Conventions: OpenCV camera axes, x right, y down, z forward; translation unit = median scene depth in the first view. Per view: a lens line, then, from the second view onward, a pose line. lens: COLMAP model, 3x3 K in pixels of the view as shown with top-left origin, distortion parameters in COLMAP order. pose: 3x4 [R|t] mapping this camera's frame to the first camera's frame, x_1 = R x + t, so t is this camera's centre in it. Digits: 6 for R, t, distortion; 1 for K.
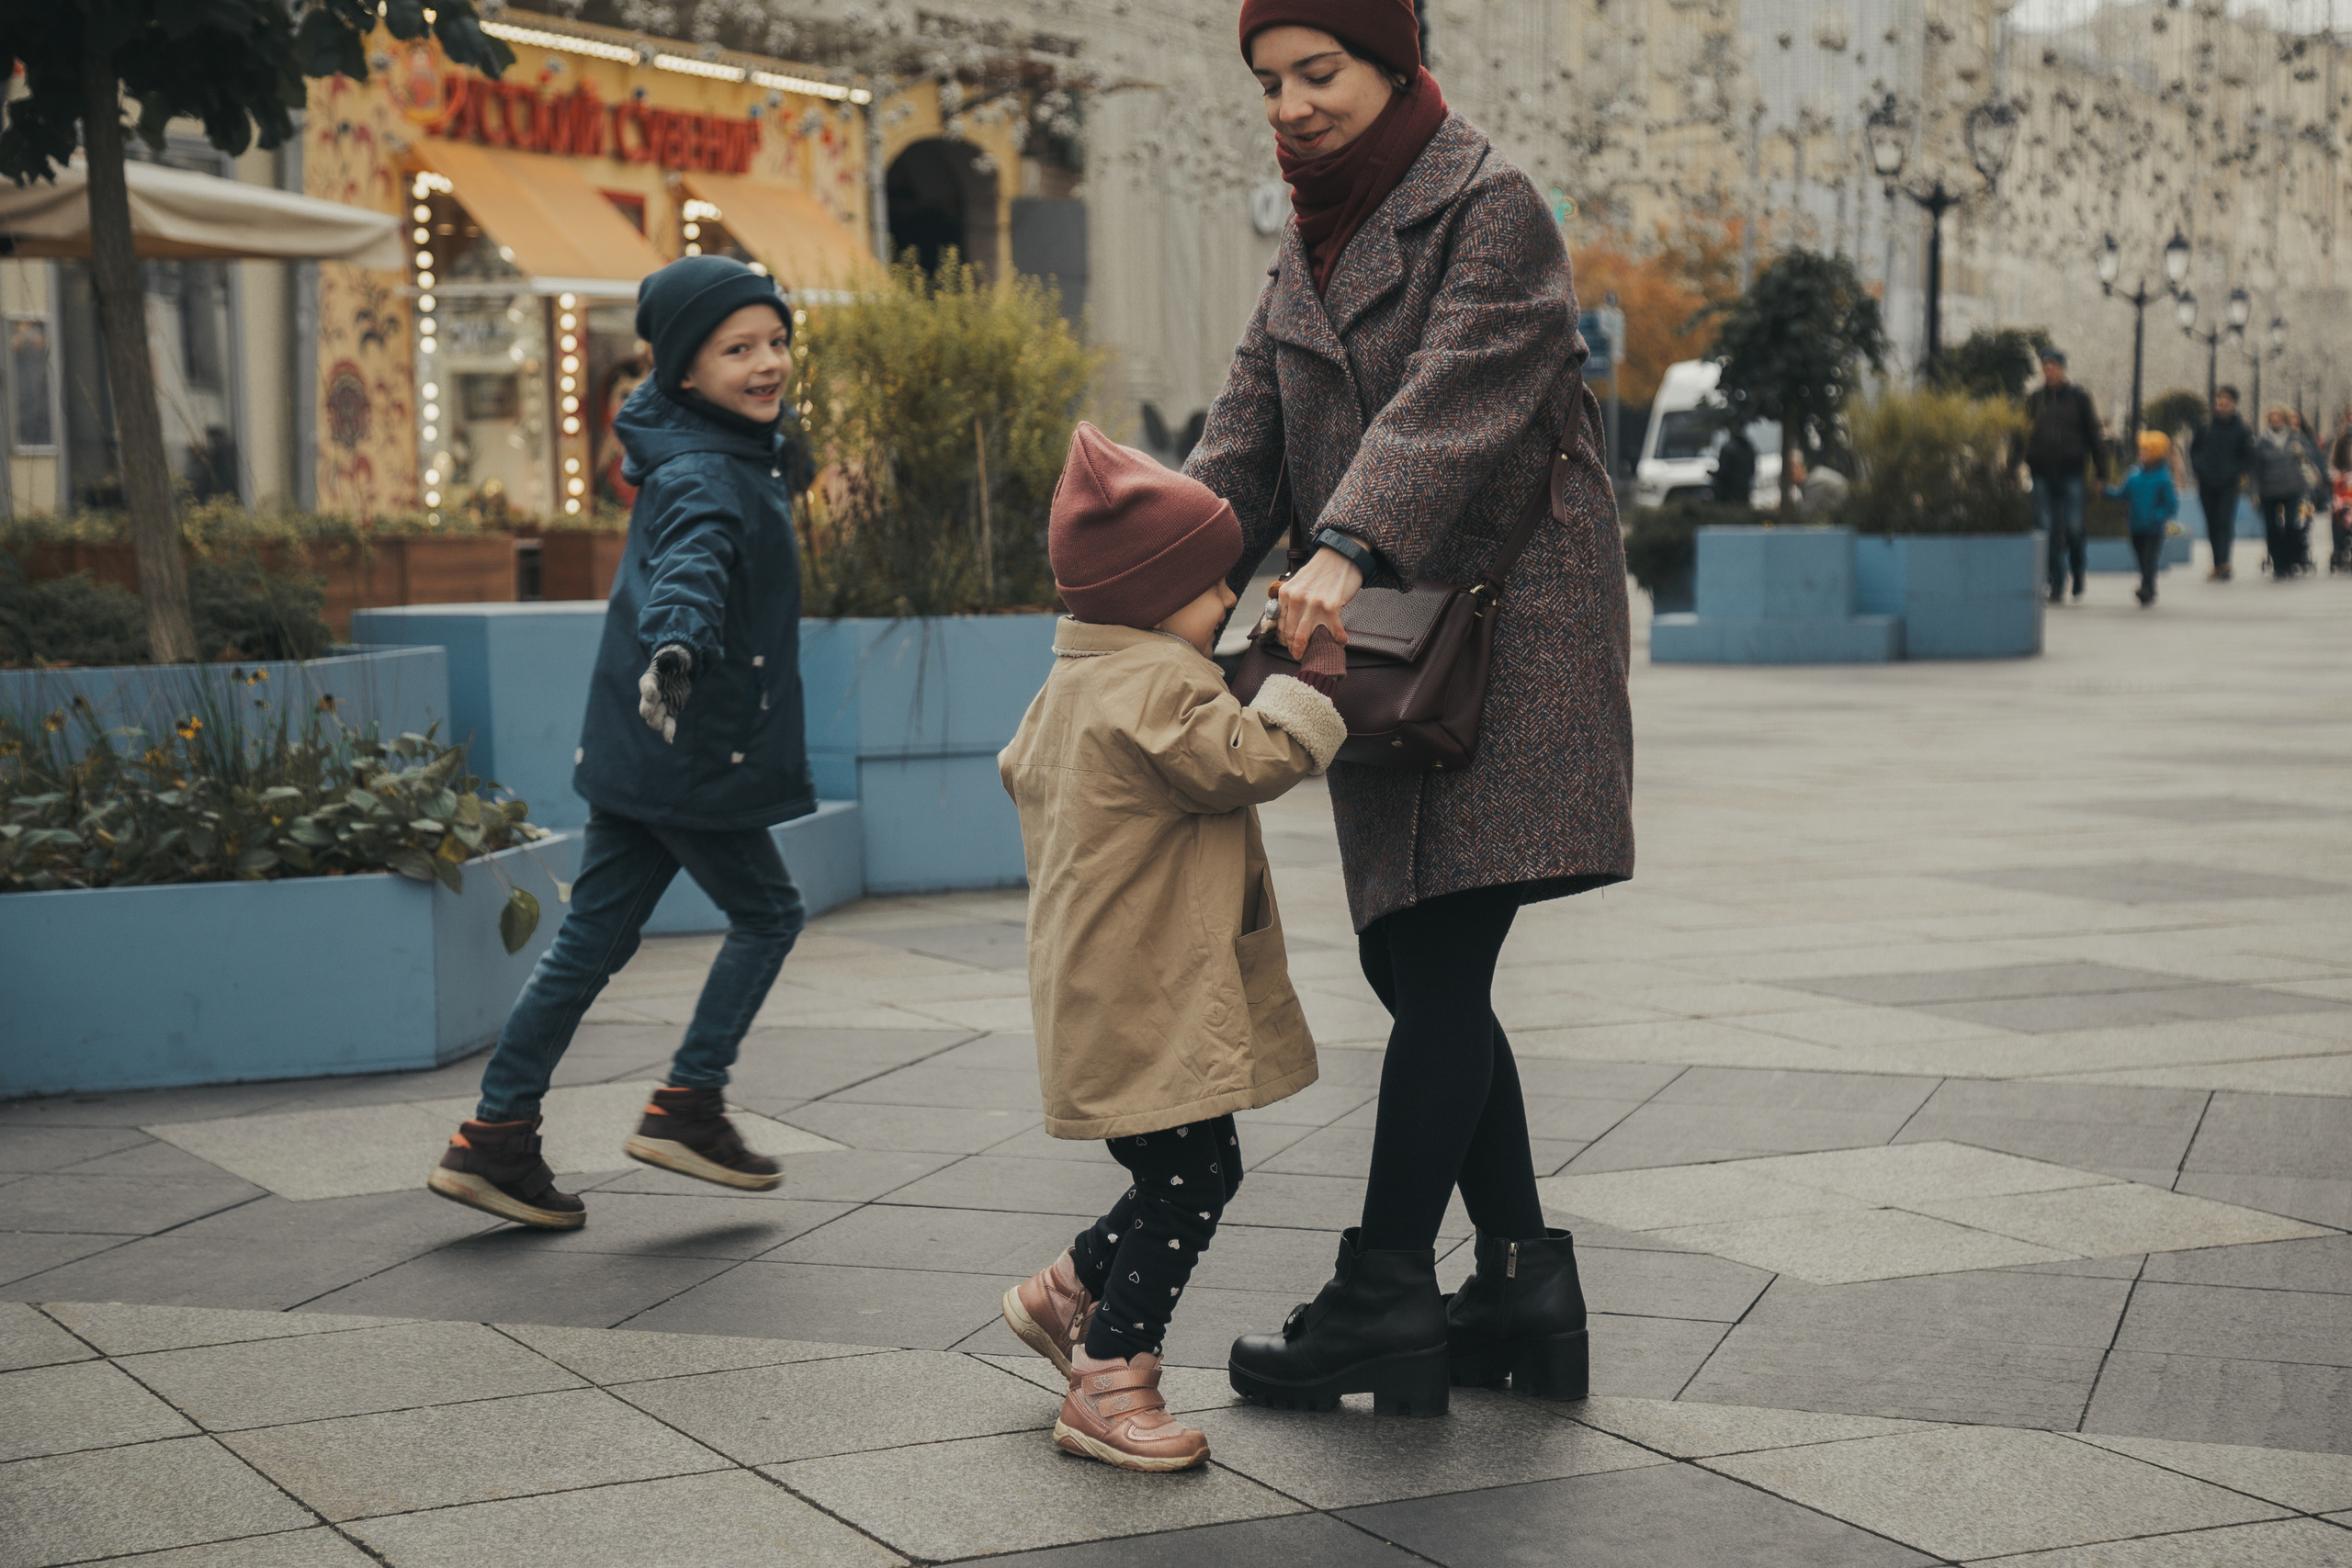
lens RADIAL K [[4173.5, 0, 1176.5], [0, 4173.5, 784.1], [0, 0, 1]] dist [0.266397, 0.000000]
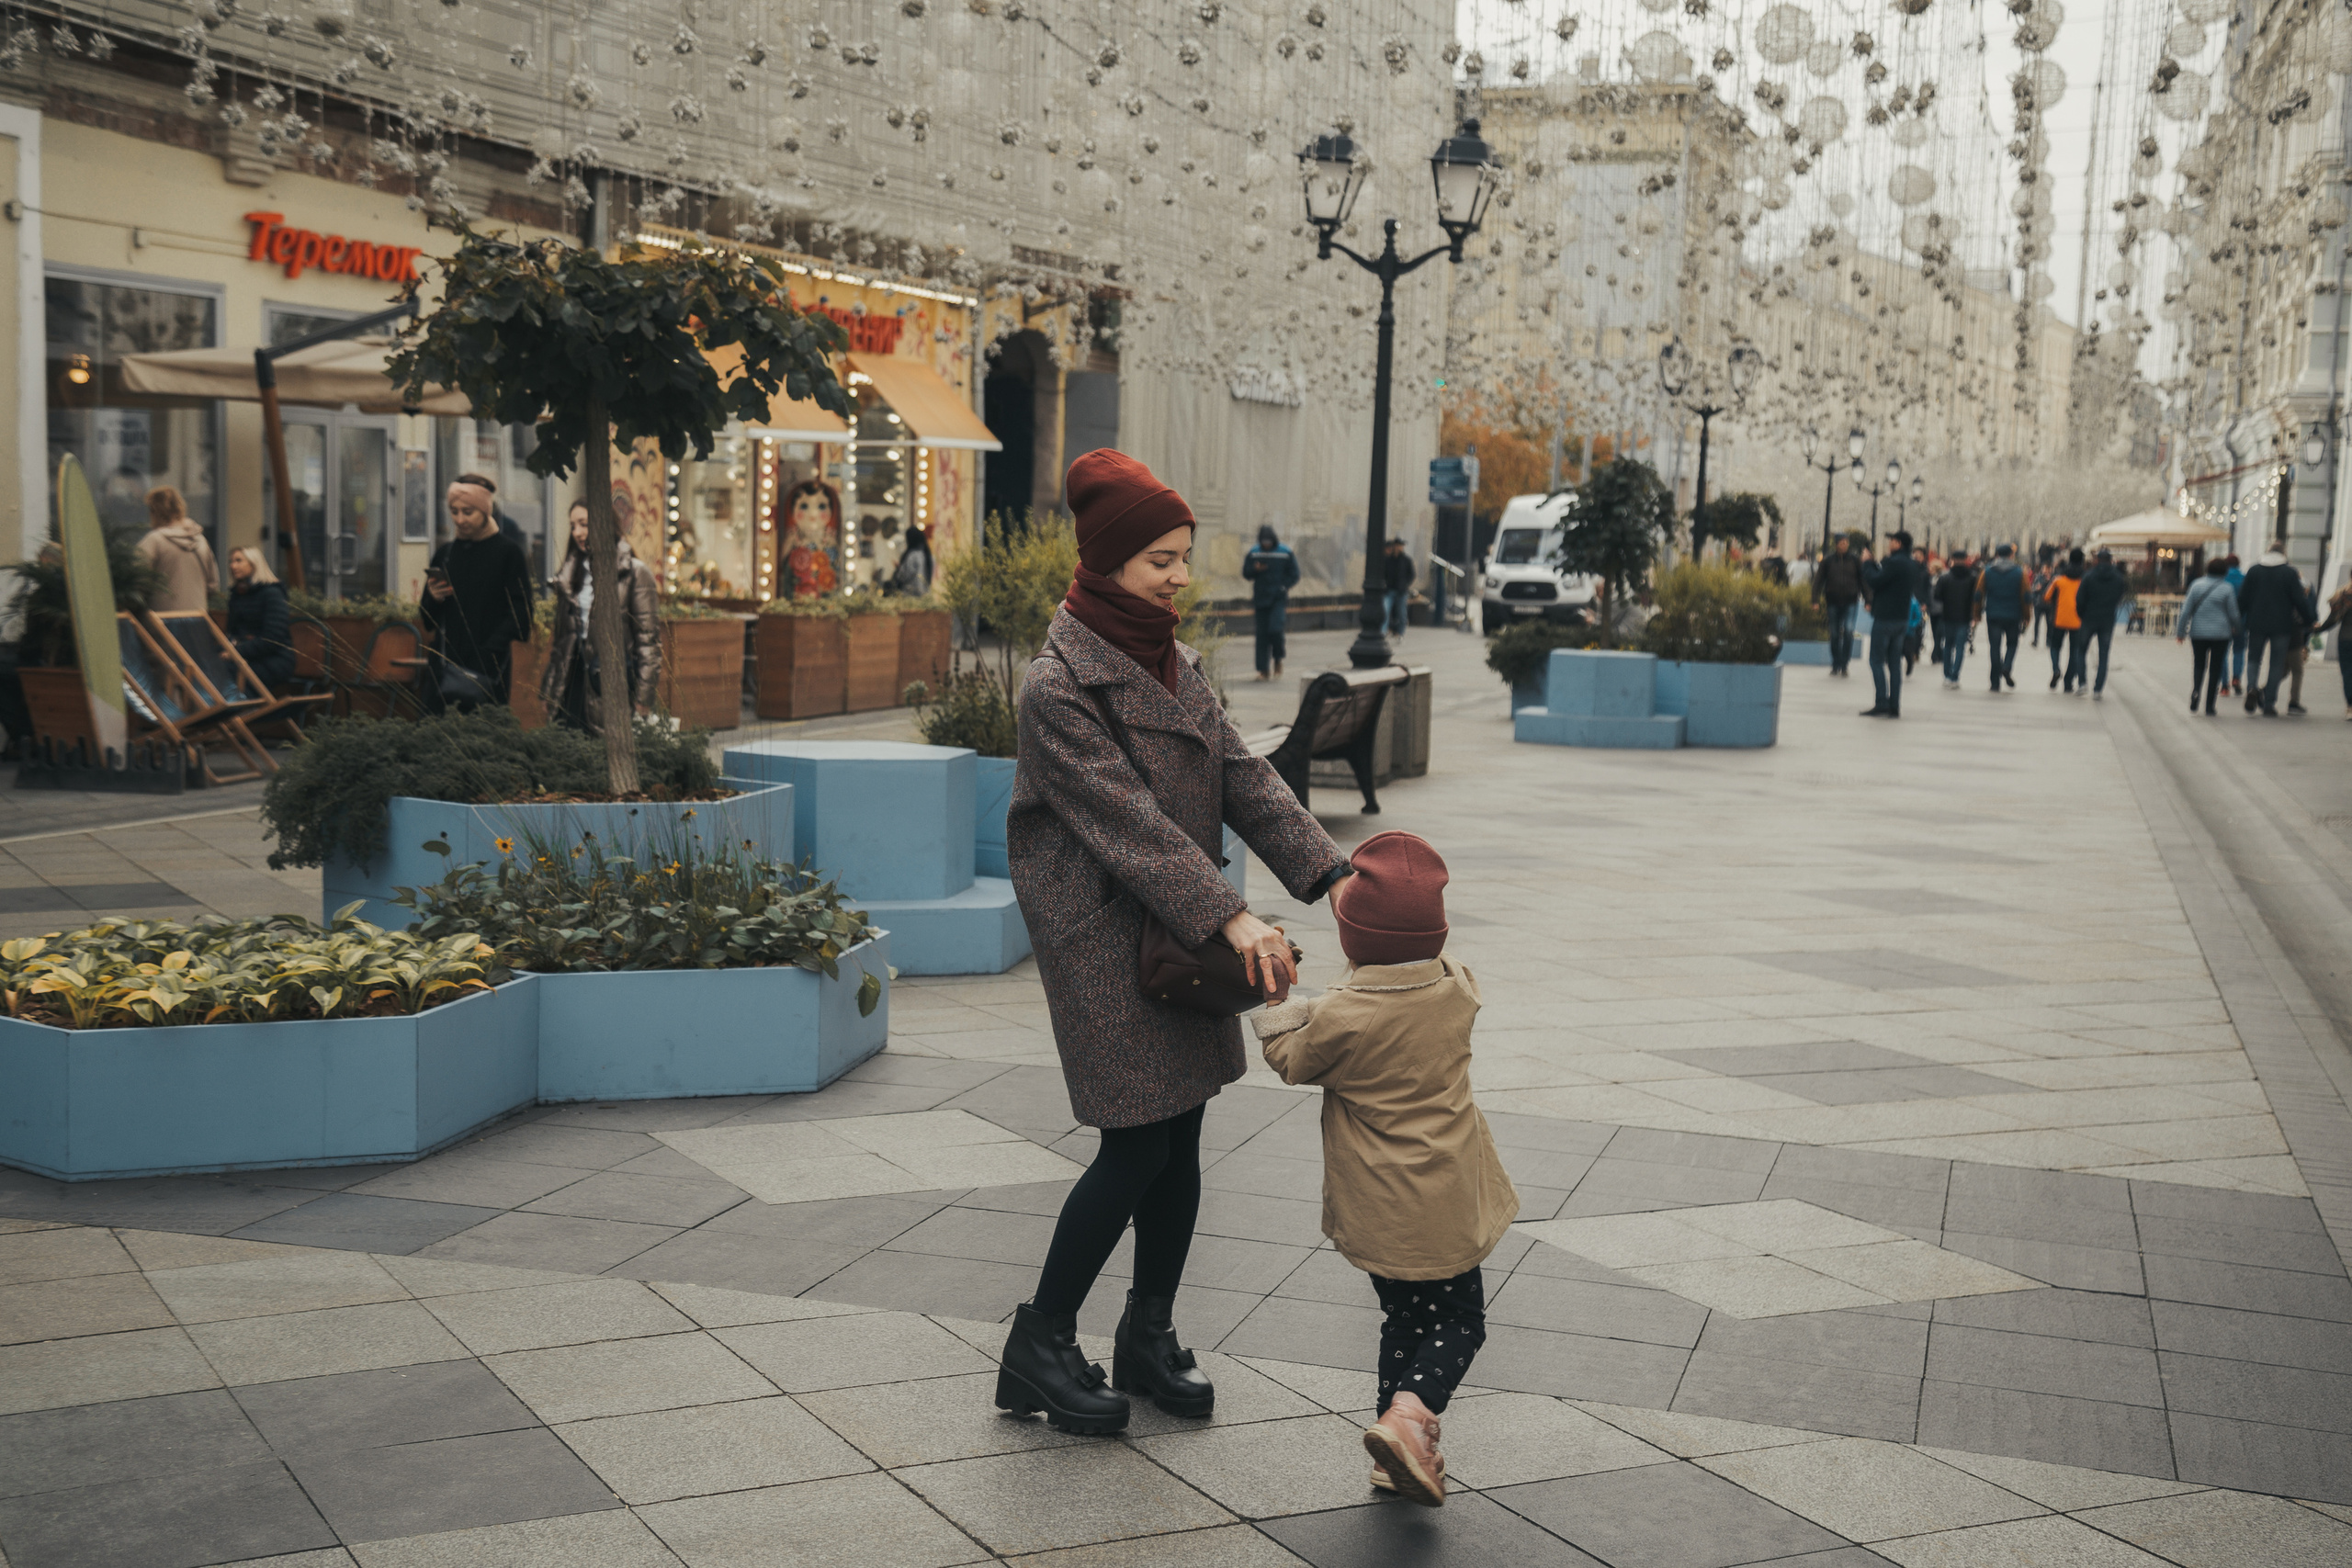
lens RADIAL K [[2941.3, 0, 1178.7], [0, 2941.3, 779.8], [0, 0, 1]] dist [0.077023, 0.000000]
pose [[0.998853, 0.045396, 0.015195, -0.054256], [-0.045537, 0.998922, 0.009014, -0.054149], [-0.014769, -0.009696, 0.999844, -0.077686]]
